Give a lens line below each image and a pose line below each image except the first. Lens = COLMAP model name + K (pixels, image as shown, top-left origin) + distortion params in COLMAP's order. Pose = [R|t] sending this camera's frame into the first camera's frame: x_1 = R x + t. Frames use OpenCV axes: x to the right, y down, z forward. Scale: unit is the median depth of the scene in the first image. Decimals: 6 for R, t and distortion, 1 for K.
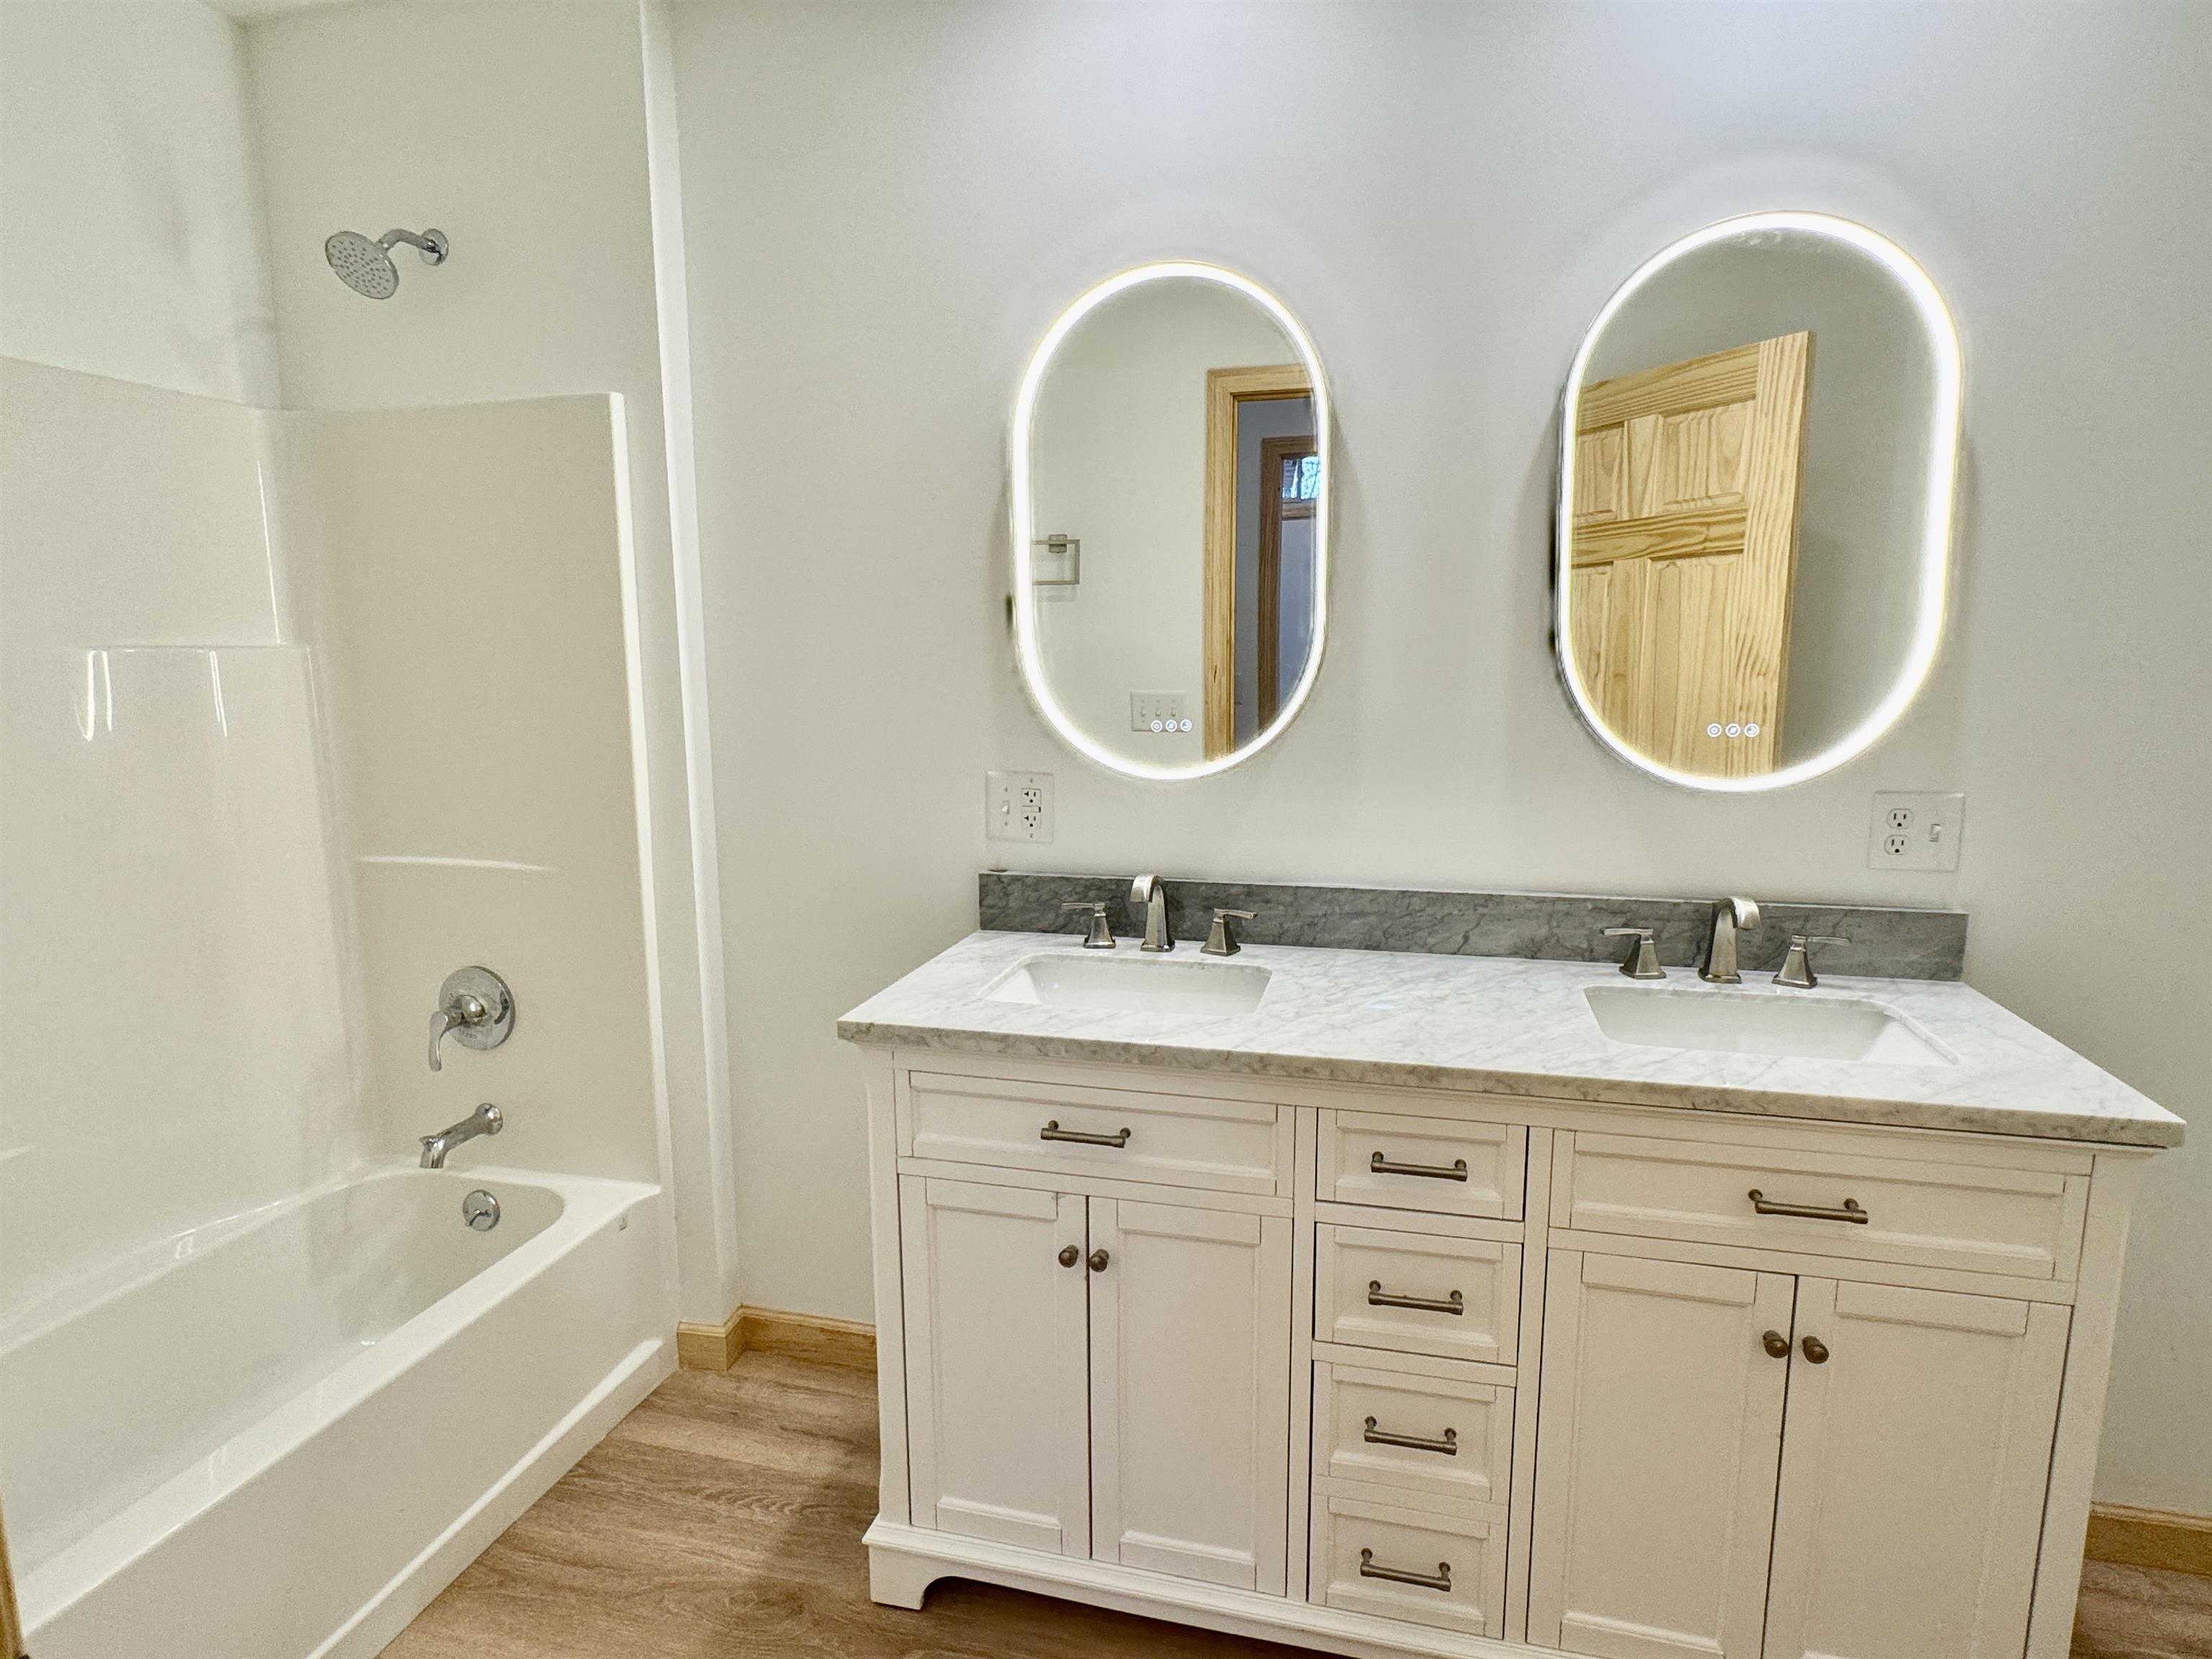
lens RADIAL K [[1161.0, 0, 1106.0], [0, 1161.0, 829.5], [0, 0, 1]] dist [0.000144, -0.000002]
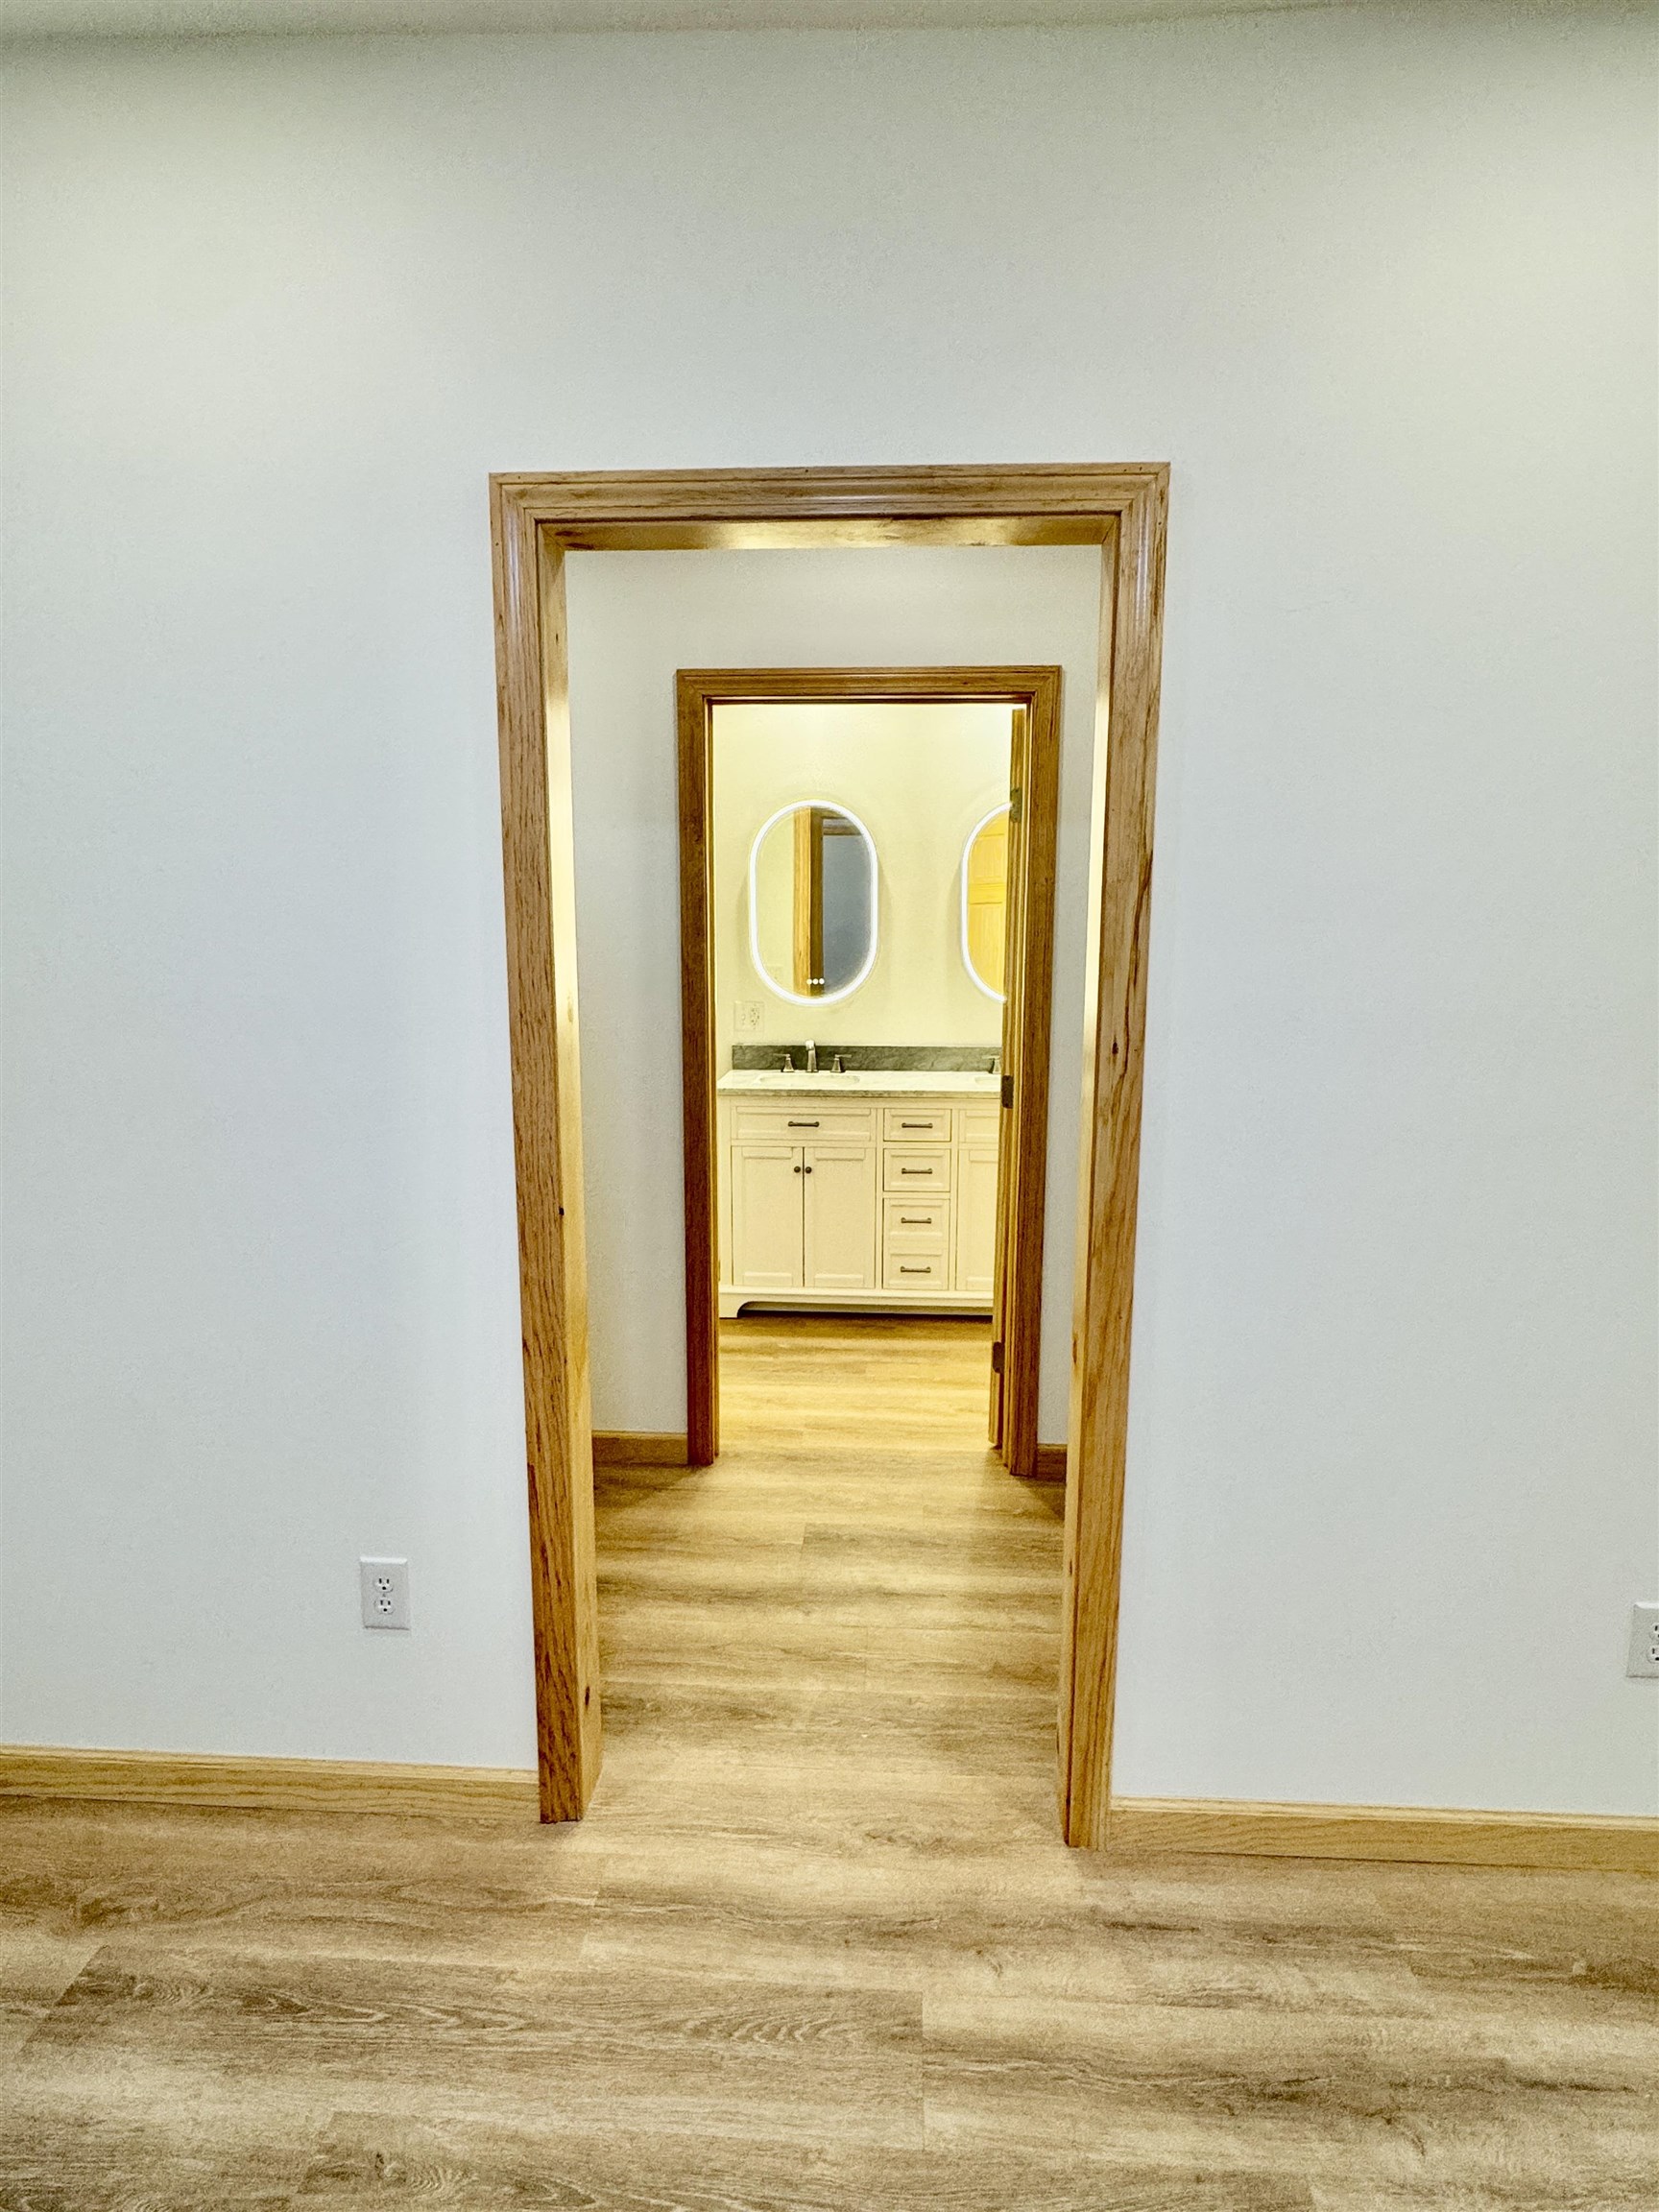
lens RADIAL K [[1161.0, 0, 829.5], [0, 1161.0, 1106.0], [0, 0, 1]] dist [0.000144, -0.000002]
pose [[0.979820, -0.019255, 0.198952, -0.434293], [0.018646, 0.999814, 0.004937, 0.172156], [-0.199010, -0.001128, 0.979997, -1.499597]]
